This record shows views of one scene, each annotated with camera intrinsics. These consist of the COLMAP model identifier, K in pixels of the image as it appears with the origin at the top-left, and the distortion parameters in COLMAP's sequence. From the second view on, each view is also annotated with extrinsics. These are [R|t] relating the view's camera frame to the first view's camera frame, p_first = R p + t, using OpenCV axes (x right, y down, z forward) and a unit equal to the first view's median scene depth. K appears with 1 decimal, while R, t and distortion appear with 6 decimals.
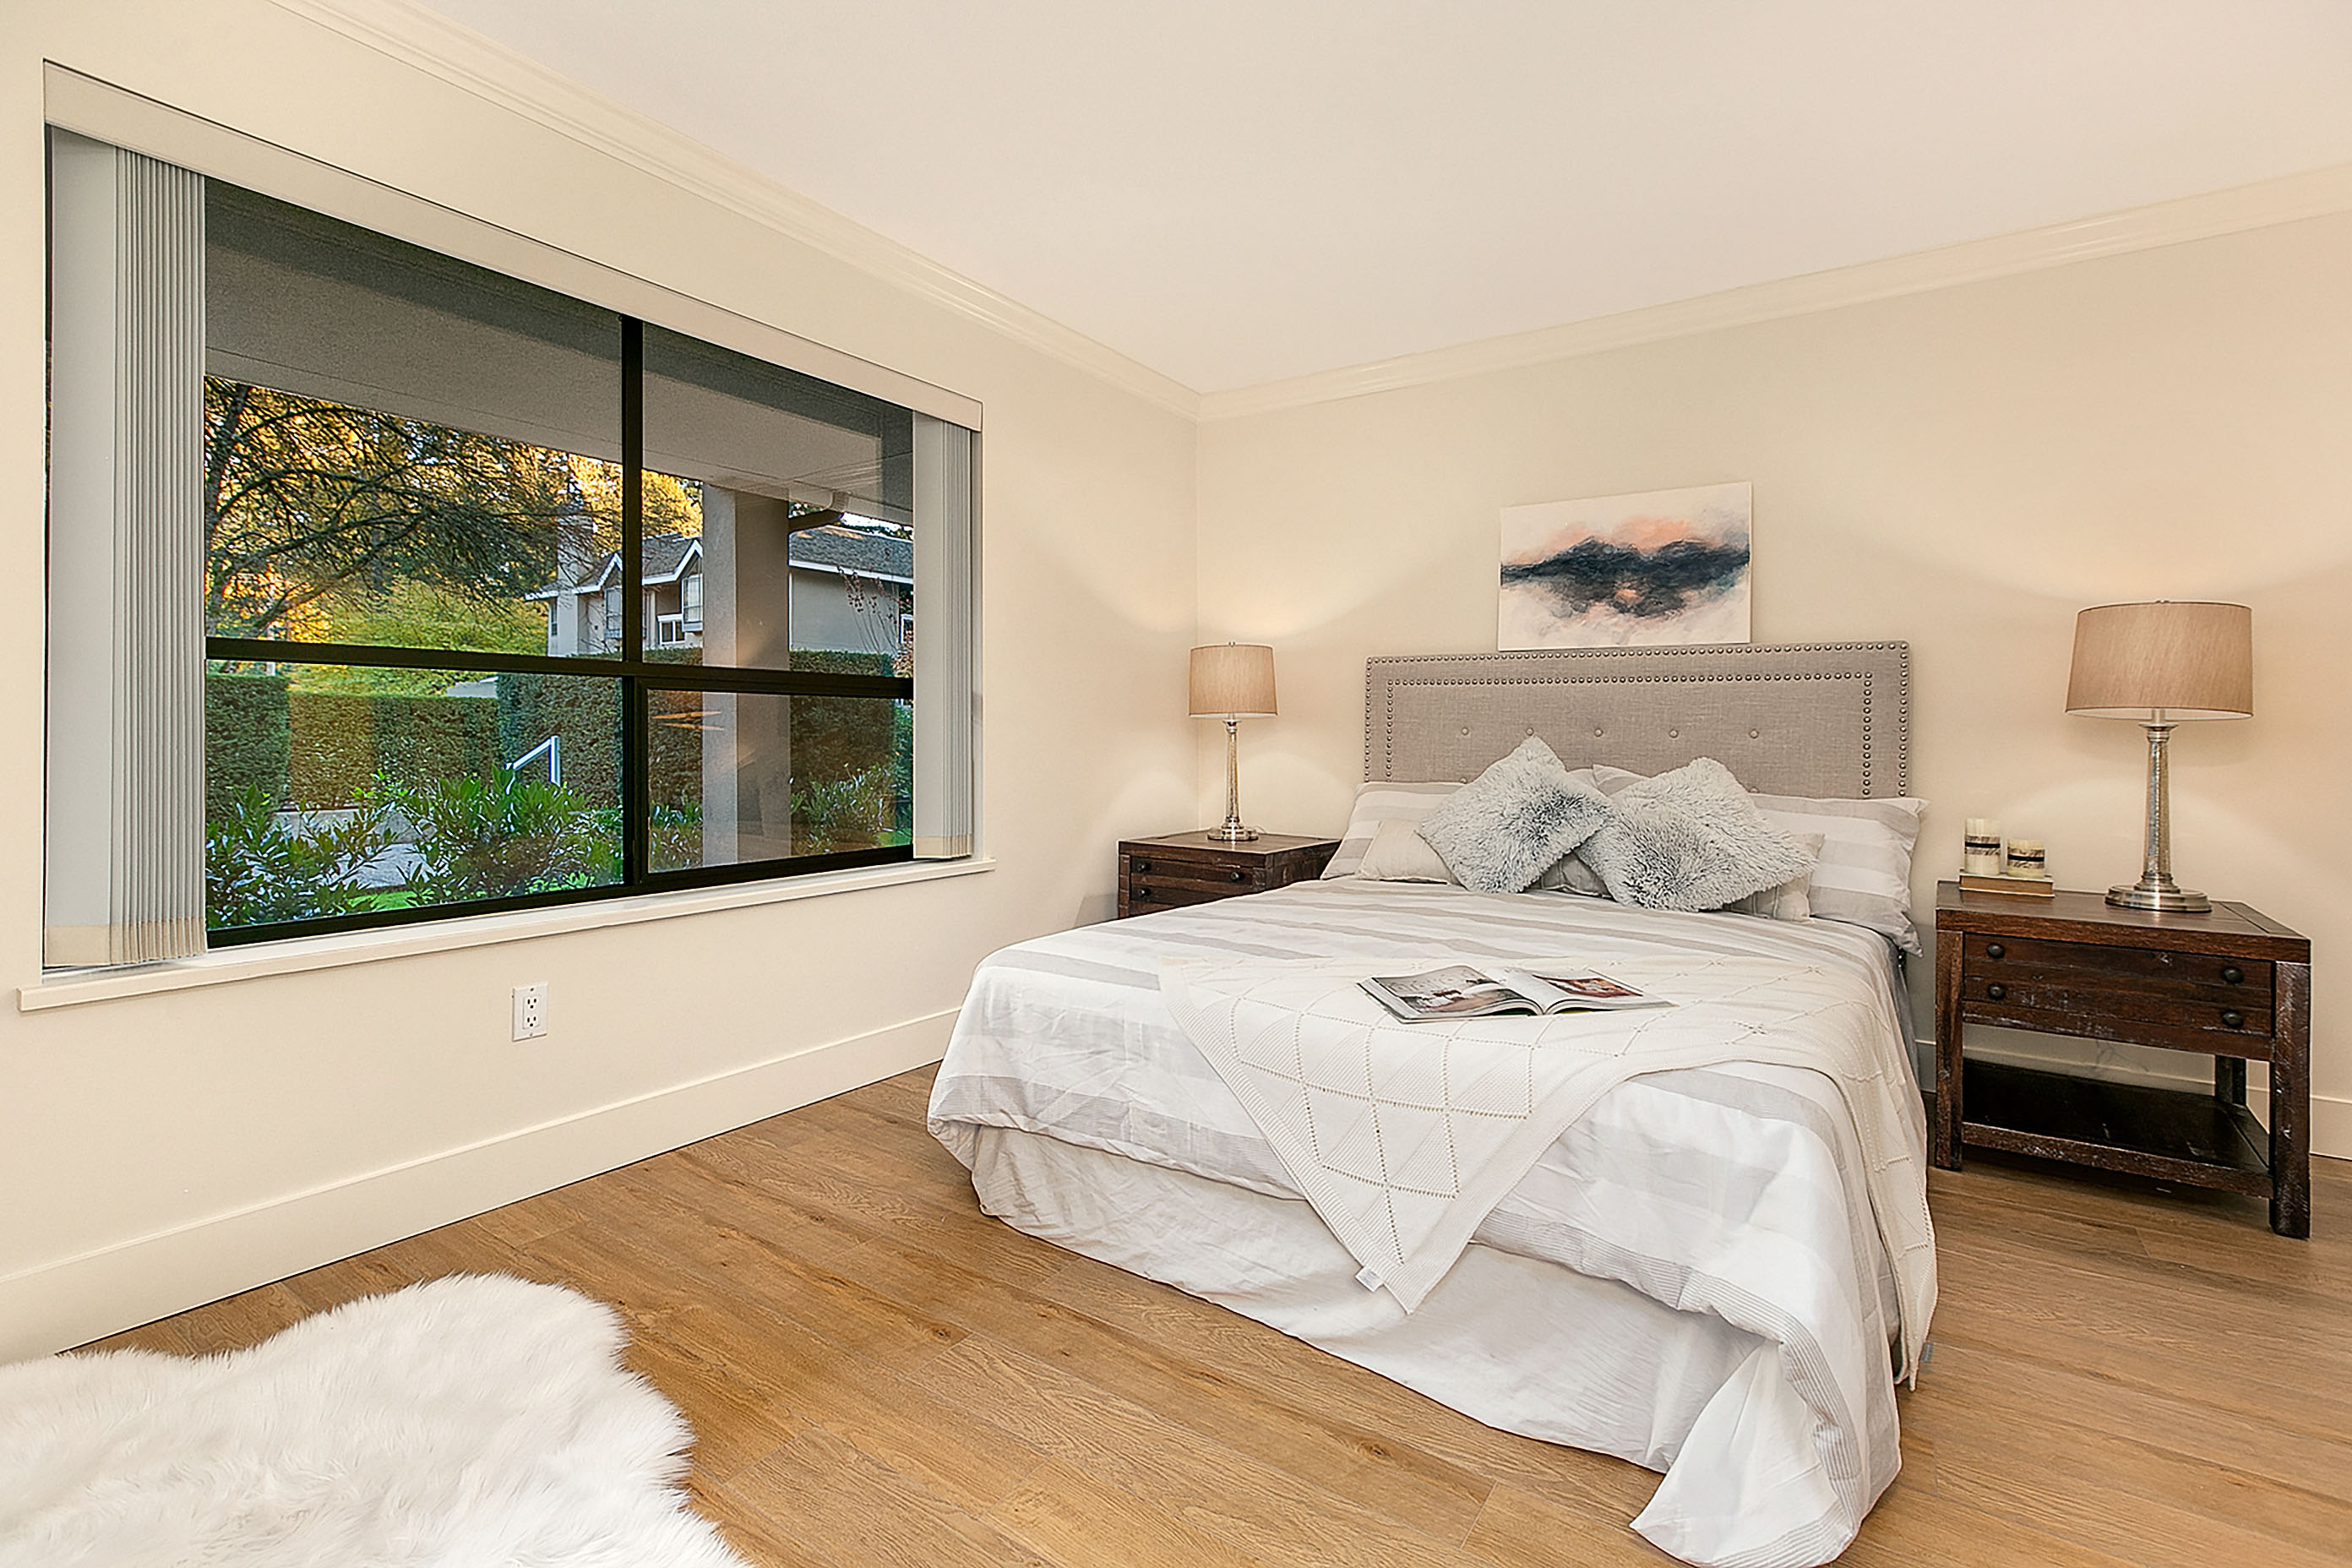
lens RADIAL K [[1058.7, 0, 1184.1], [0, 1058.7, 740.3], [0, 0, 1]] dist [0.004991, 0.000355]
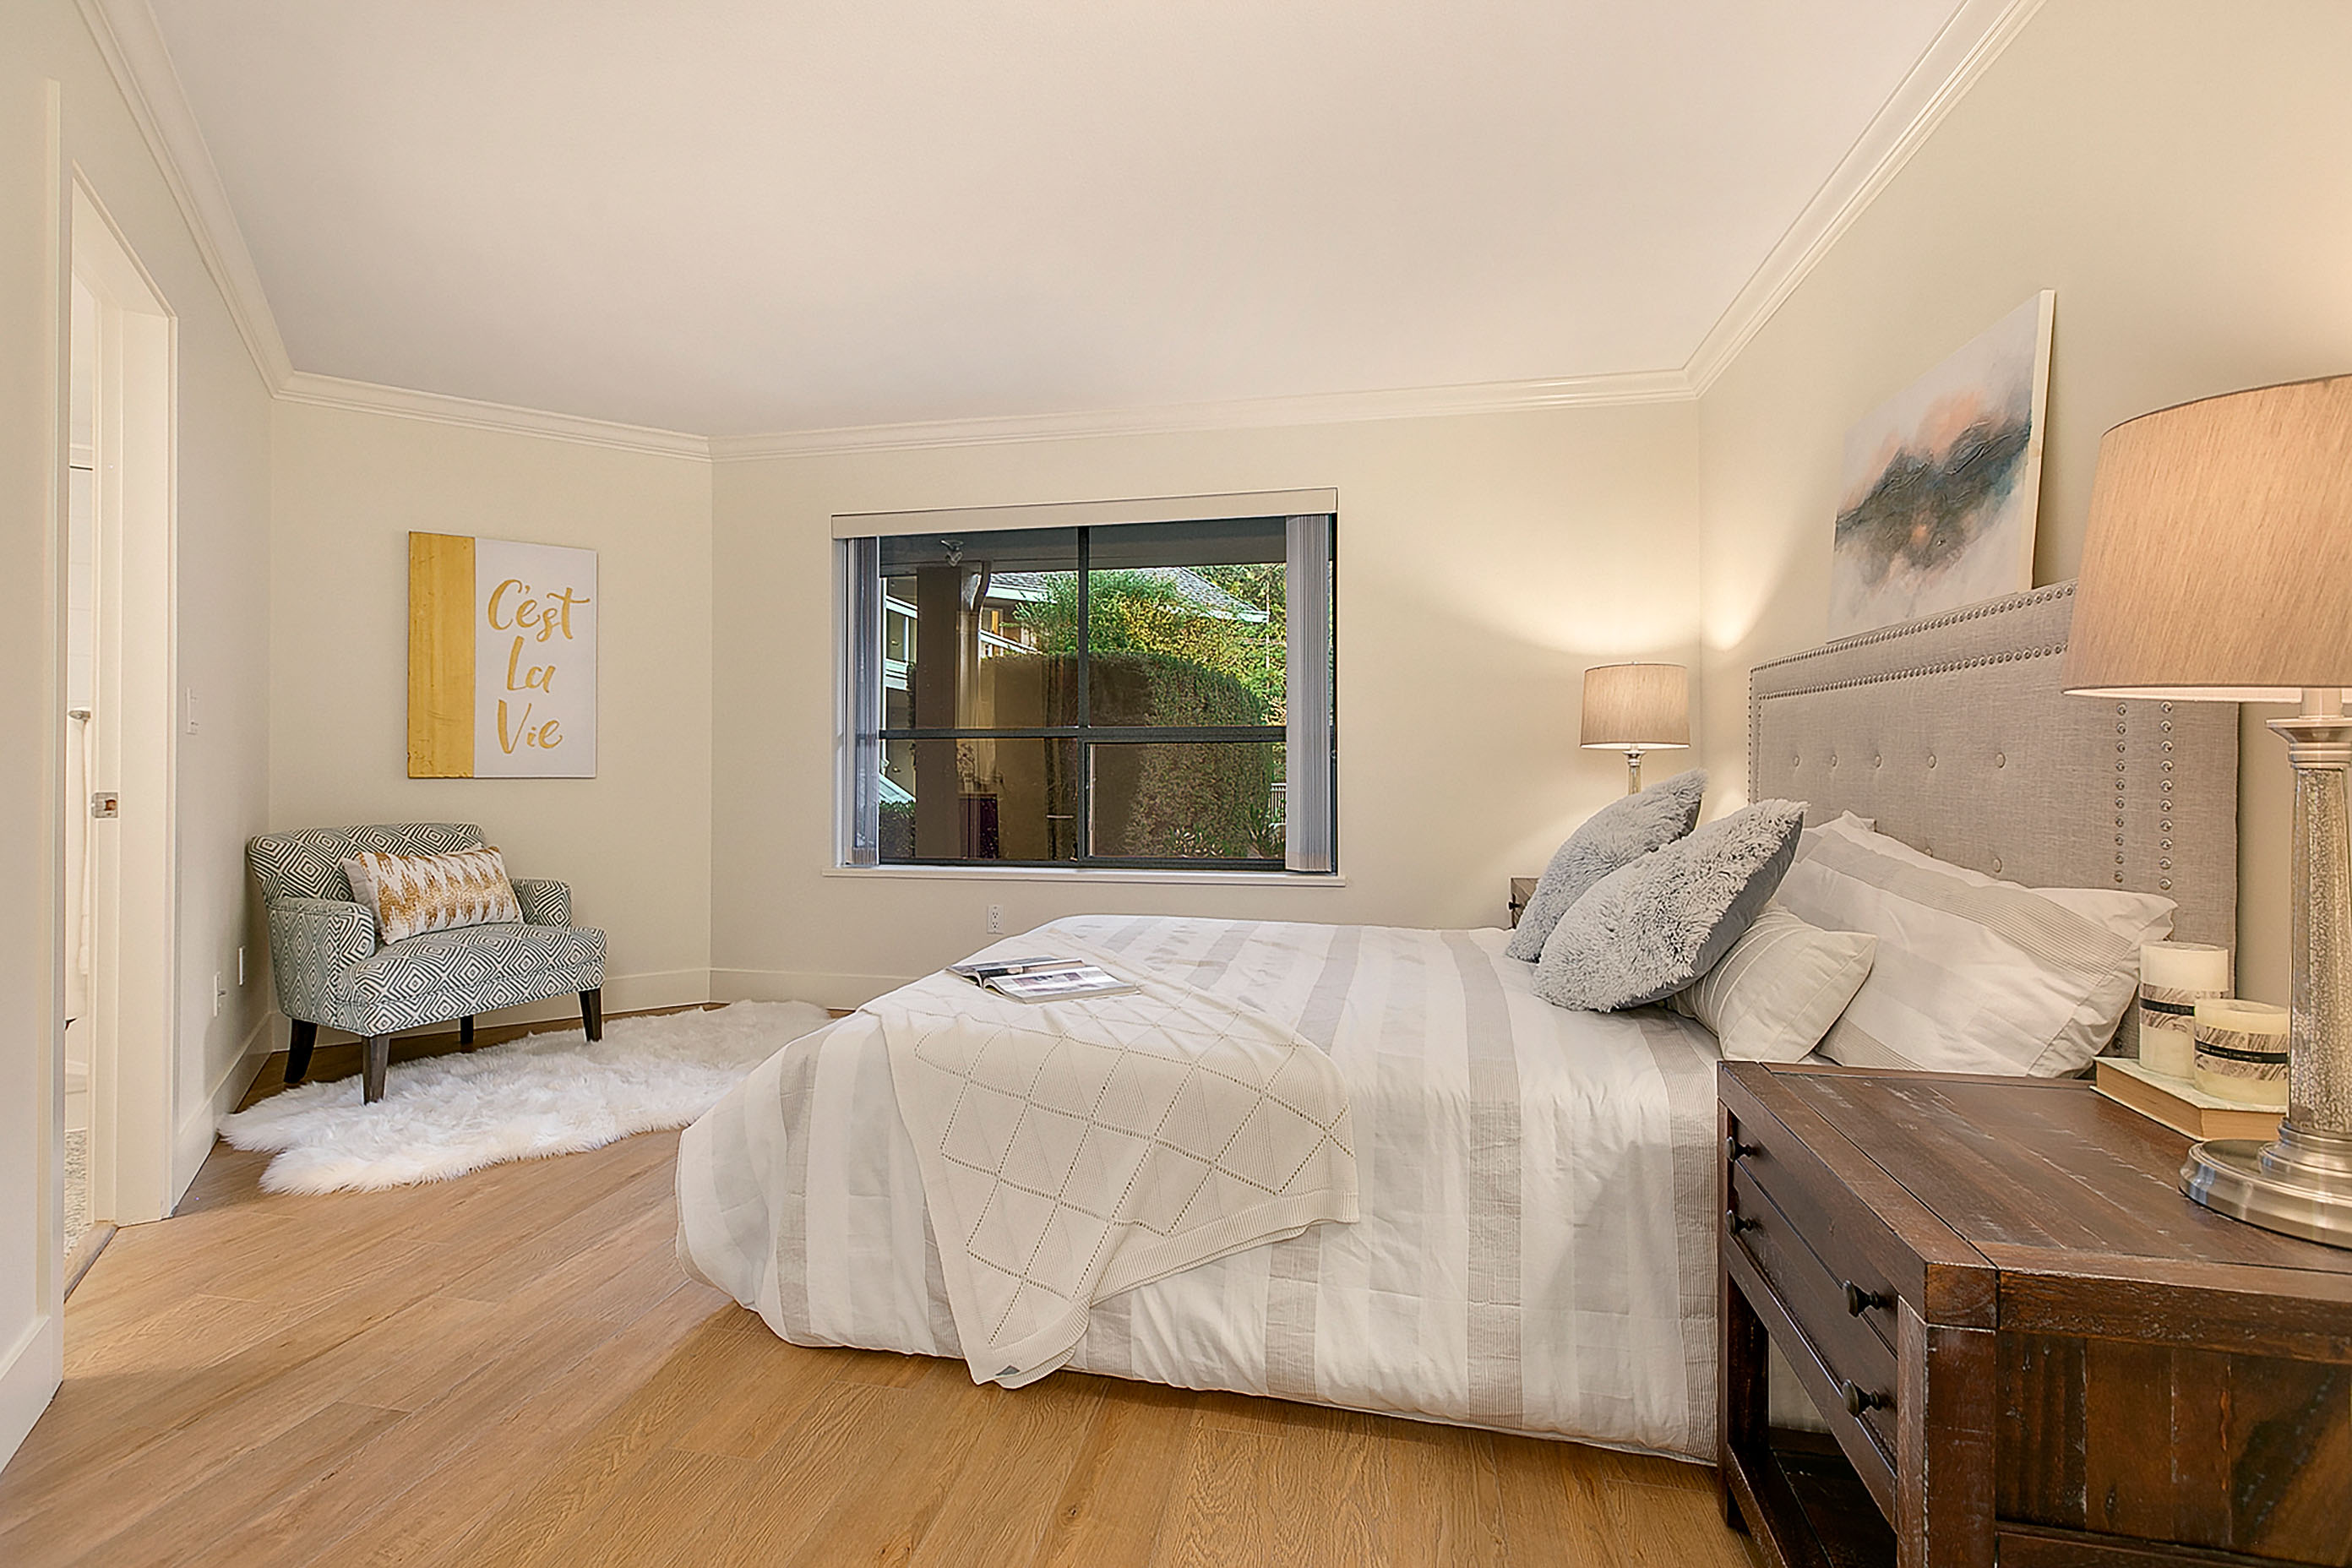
lens RADIAL K [[1058.7, 0, 1178.1], [0, 1058.7, 779.1], [0, 0, 1]] dist [0.004991, 0.000355]
pose [[0.384975, 0.000917, -0.922926, 0.867736], [0.001964, 0.999996, 0.001813, 0.002441], [0.922925, -0.002511, 0.384972, 0.387975]]
